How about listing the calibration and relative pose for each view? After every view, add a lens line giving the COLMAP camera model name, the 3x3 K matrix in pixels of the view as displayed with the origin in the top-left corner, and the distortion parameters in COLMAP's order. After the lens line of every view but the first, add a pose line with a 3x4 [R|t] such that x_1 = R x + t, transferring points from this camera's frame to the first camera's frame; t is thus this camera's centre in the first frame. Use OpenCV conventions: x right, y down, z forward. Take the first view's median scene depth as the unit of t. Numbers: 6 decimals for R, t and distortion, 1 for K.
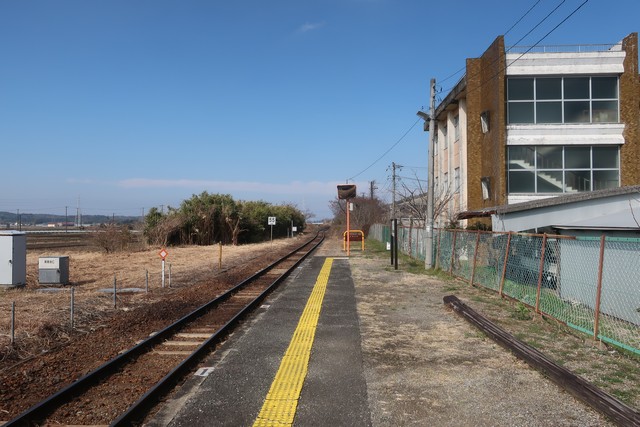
lens RADIAL K [[508.9, 0, 320.0], [0, 508.9, 213.5], [0, 0, 1]] dist [-0.000175, 0.002595]
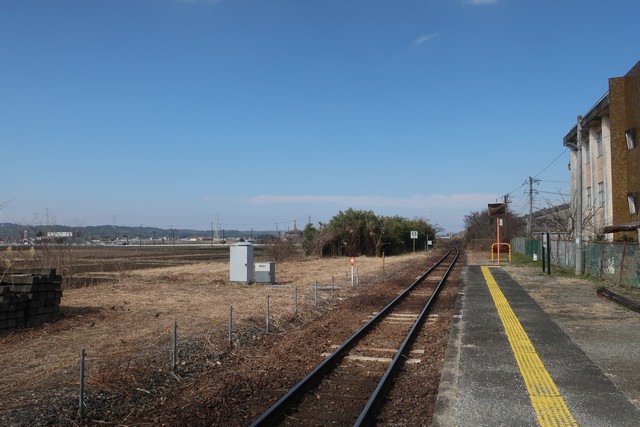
lens RADIAL K [[508.9, 0, 320.0], [0, 508.9, 213.5], [0, 0, 1]] dist [-0.000175, 0.002595]
pose [[0.971506, -0.011010, -0.236759, -0.045131], [0.004388, 0.999585, -0.028478, -0.001715], [0.236974, 0.026628, 0.971151, -0.150779]]
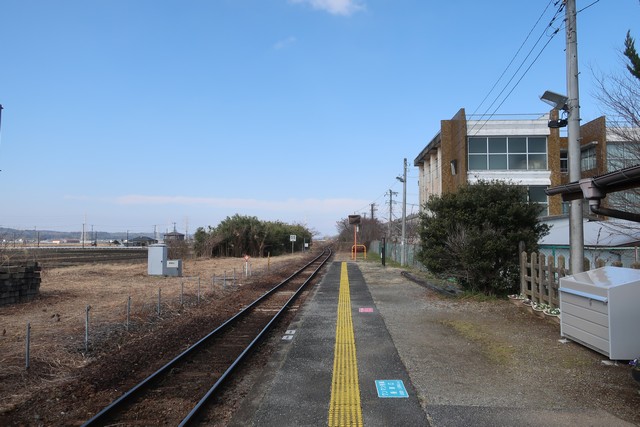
lens RADIAL K [[508.9, 0, 320.0], [0, 508.9, 213.5], [0, 0, 1]] dist [-0.000175, 0.002595]
pose [[0.999984, 0.005015, -0.002564, -0.034391], [-0.005100, 0.999401, -0.034215, -0.005973], [0.002391, 0.034227, 0.999411, -0.380498]]
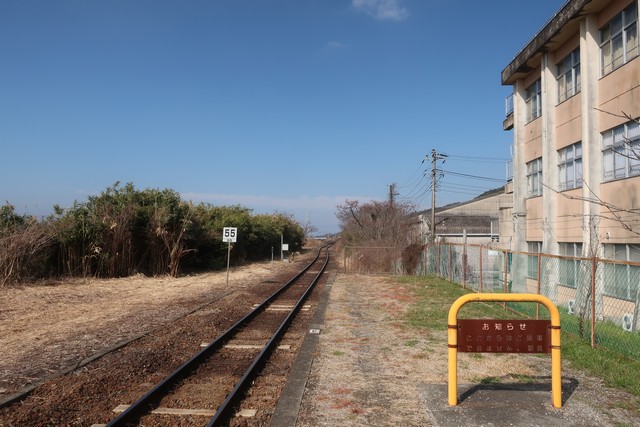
lens RADIAL K [[508.9, 0, 320.0], [0, 508.9, 213.5], [0, 0, 1]] dist [-0.000175, 0.002595]
pose [[0.999894, 0.013233, -0.006117, 0.000323], [-0.013405, 0.999490, -0.029000, 0.009369], [0.005730, 0.029079, 0.999561, 0.674455]]
